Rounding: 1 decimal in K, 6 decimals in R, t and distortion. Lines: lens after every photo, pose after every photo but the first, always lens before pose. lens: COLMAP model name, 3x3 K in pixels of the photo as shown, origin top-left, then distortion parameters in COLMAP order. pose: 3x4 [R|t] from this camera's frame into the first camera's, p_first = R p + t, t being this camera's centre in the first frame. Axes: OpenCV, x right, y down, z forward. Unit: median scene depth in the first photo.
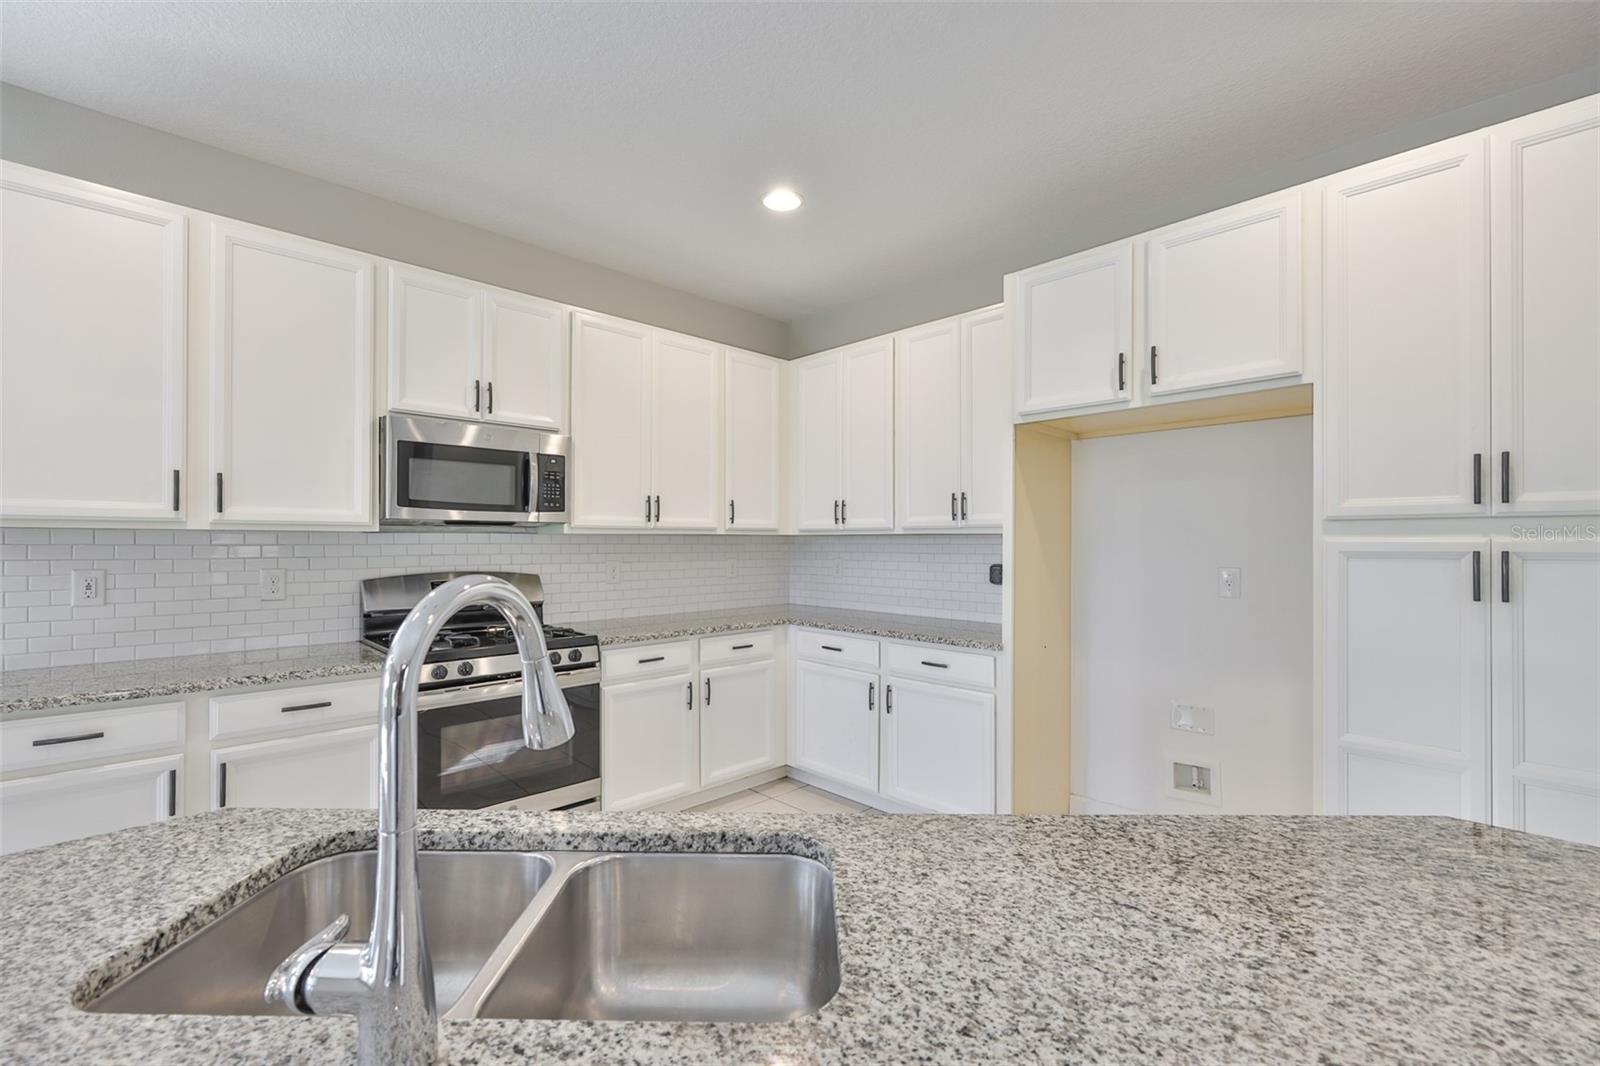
lens RADIAL K [[683.8, 0, 791.2], [0, 683.8, 537.0], [0, 0, 1]] dist [0.000747, 0.001153]
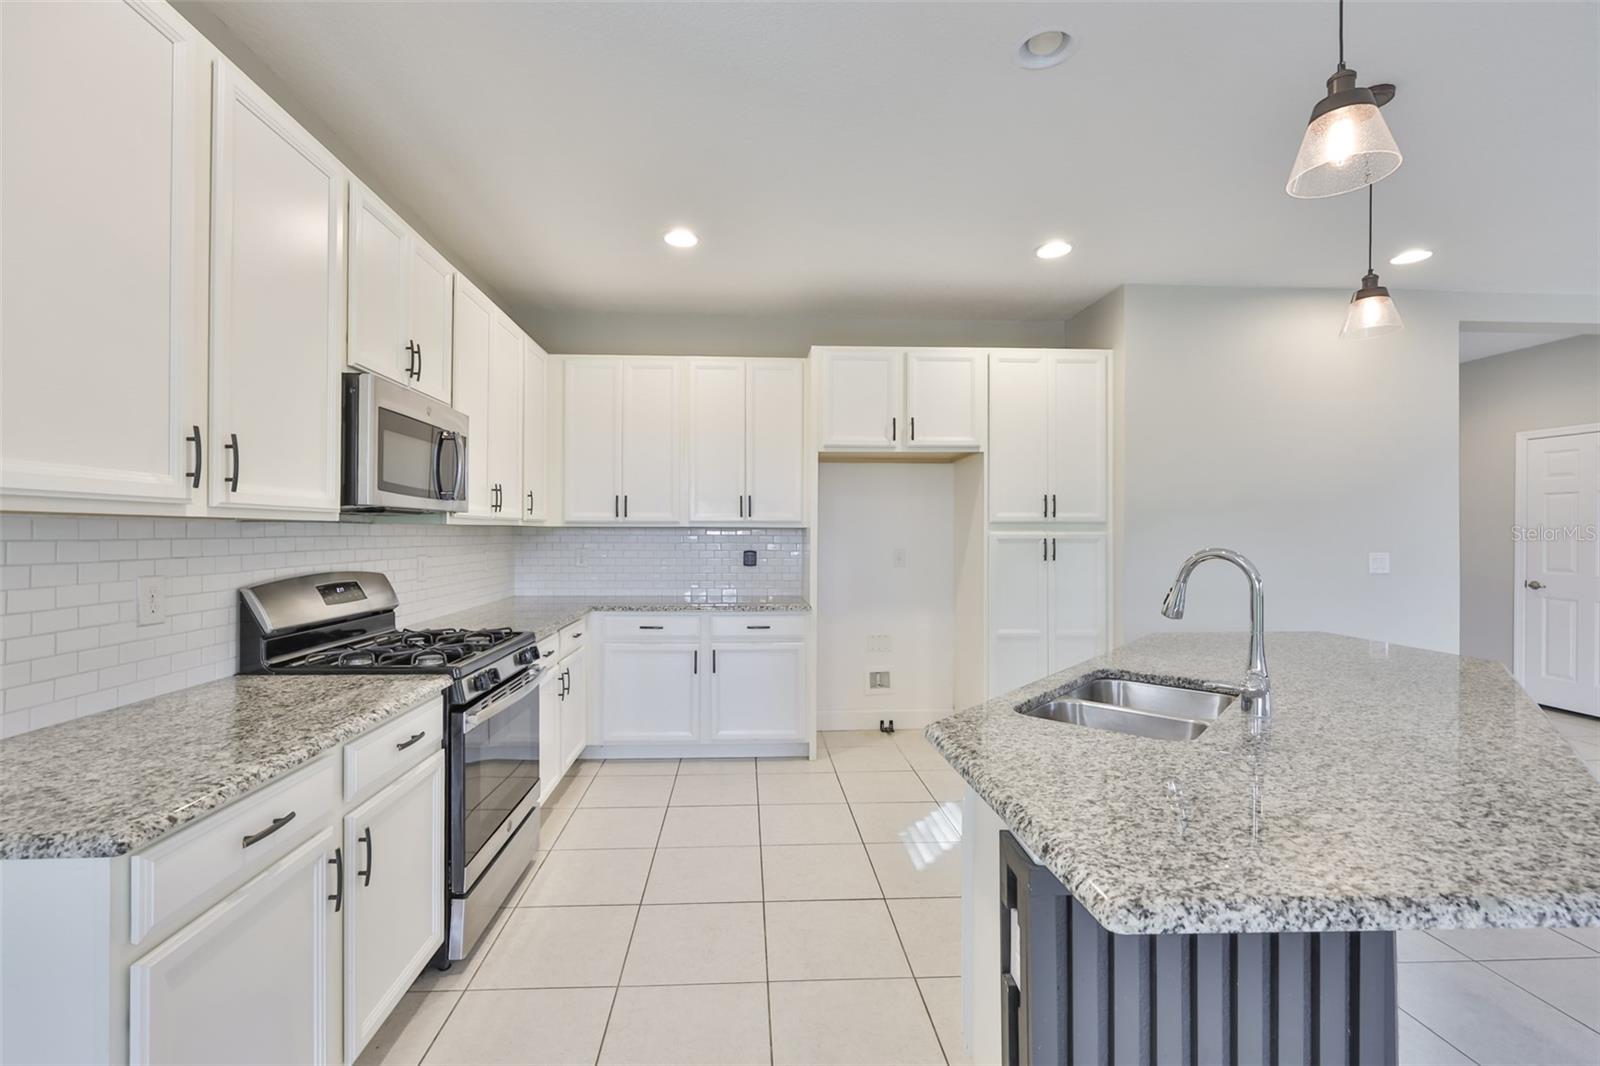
lens RADIAL K [[683.8, 0, 774.2], [0, 683.8, 529.9], [0, 0, 1]] dist [0.000747, 0.001153]
pose [[0.663277, 0.003484, 0.748366, -0.800757], [-0.006664, 0.999977, 0.001250, -0.002164], [-0.748344, -0.005816, 0.663285, 0.117051]]
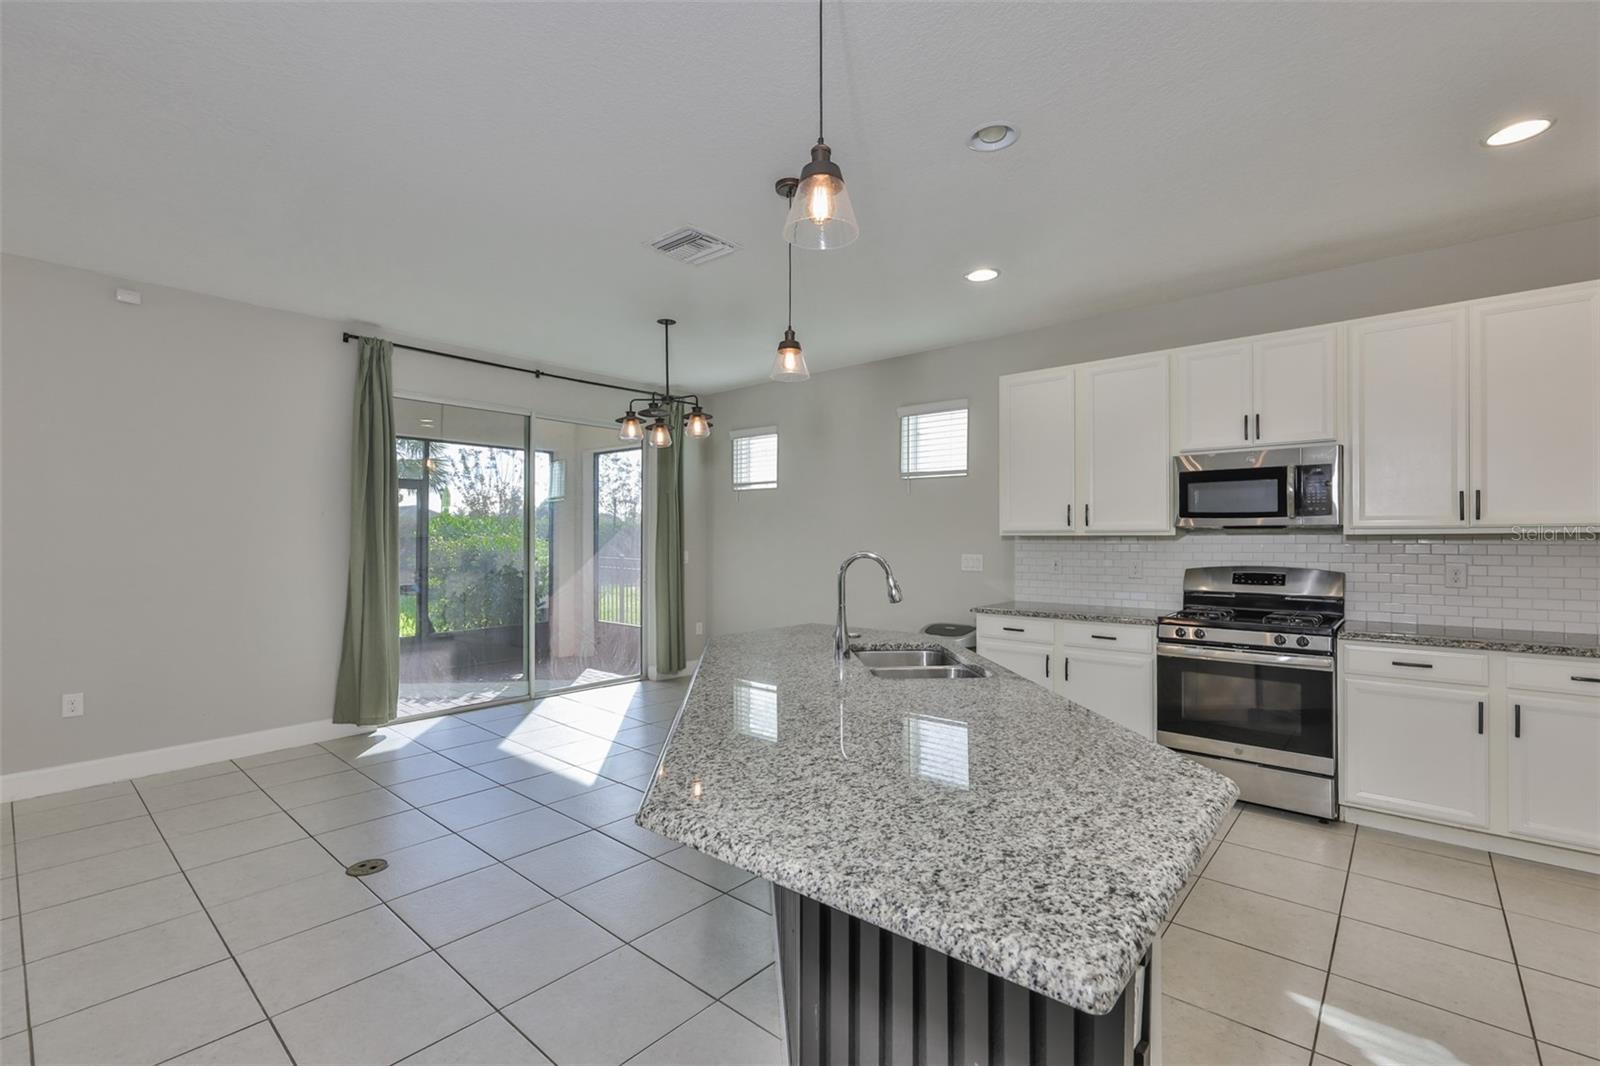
lens RADIAL K [[708.2, 0, 804.3], [0, 708.2, 536.9], [0, 0, 1]] dist [-0.000315, 0.000283]
pose [[0.084238, -0.006480, -0.996425, 0.794167], [0.005815, 0.999965, -0.006012, 0.000383], [0.996429, -0.005288, 0.084272, 0.070169]]
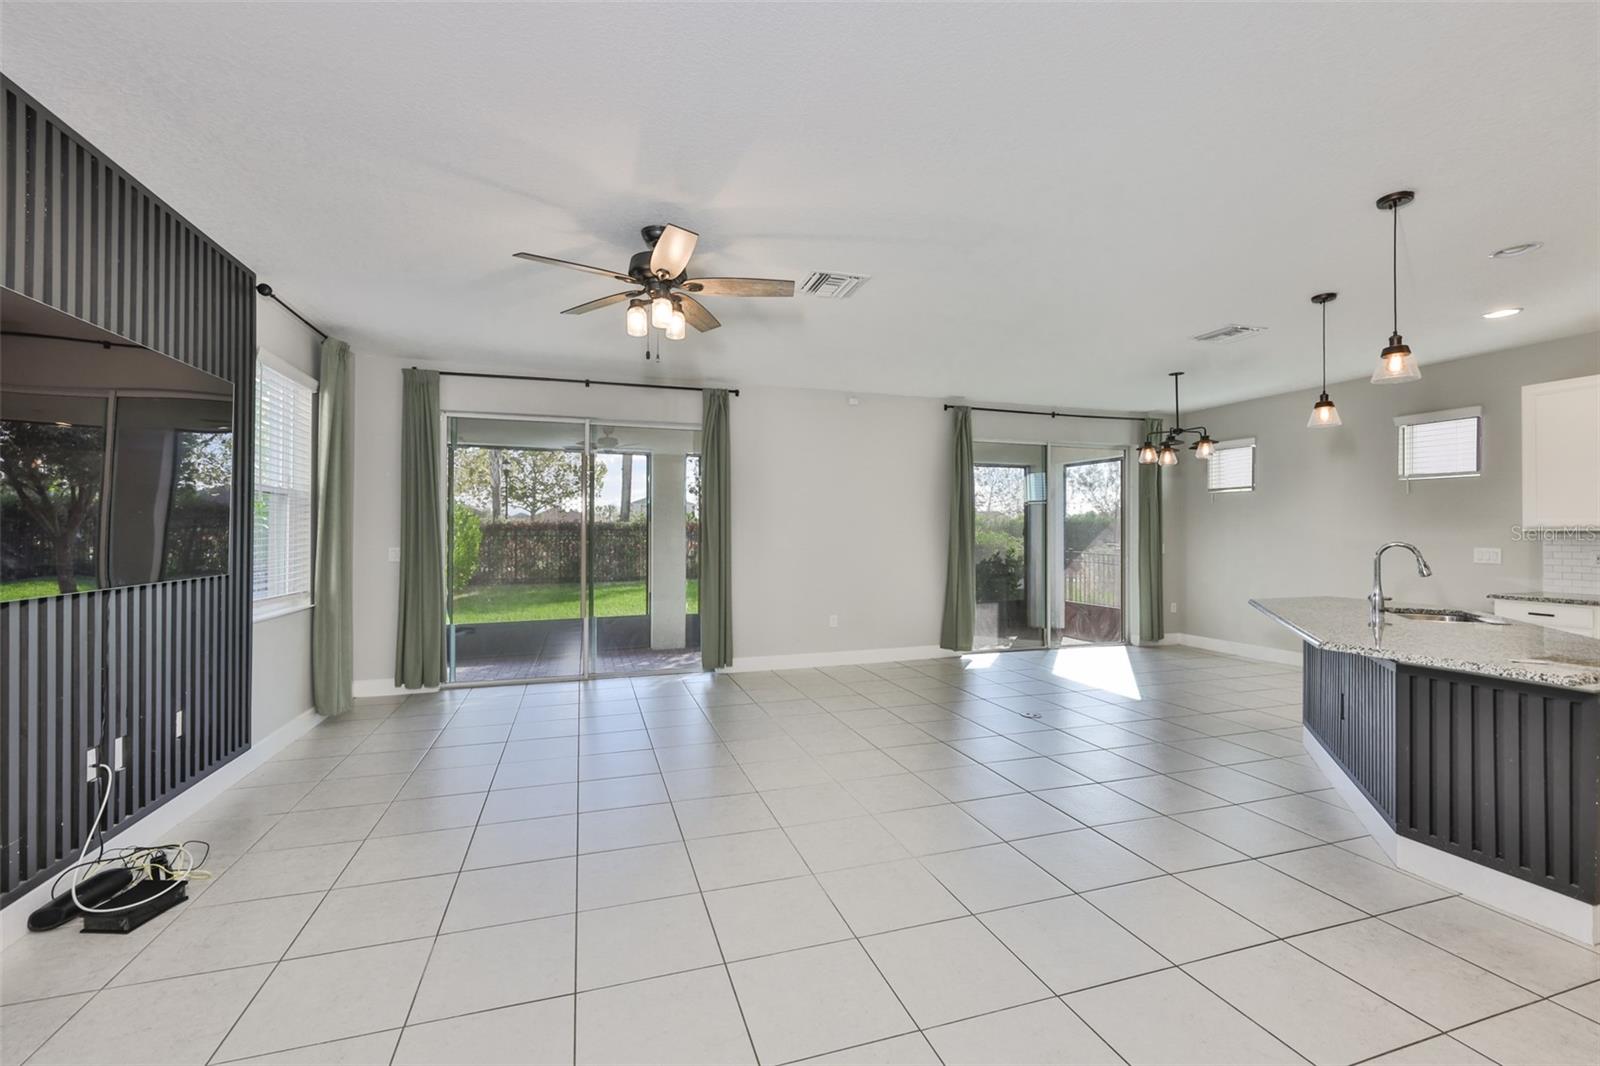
lens RADIAL K [[683.8, 0, 800.2], [0, 683.8, 528.4], [0, 0, 1]] dist [0.000747, 0.001153]
pose [[-0.441451, -0.010423, -0.897225, 1.590940], [0.002928, 0.999910, -0.013056, 0.000692], [0.897280, -0.008391, -0.441381, -0.226585]]
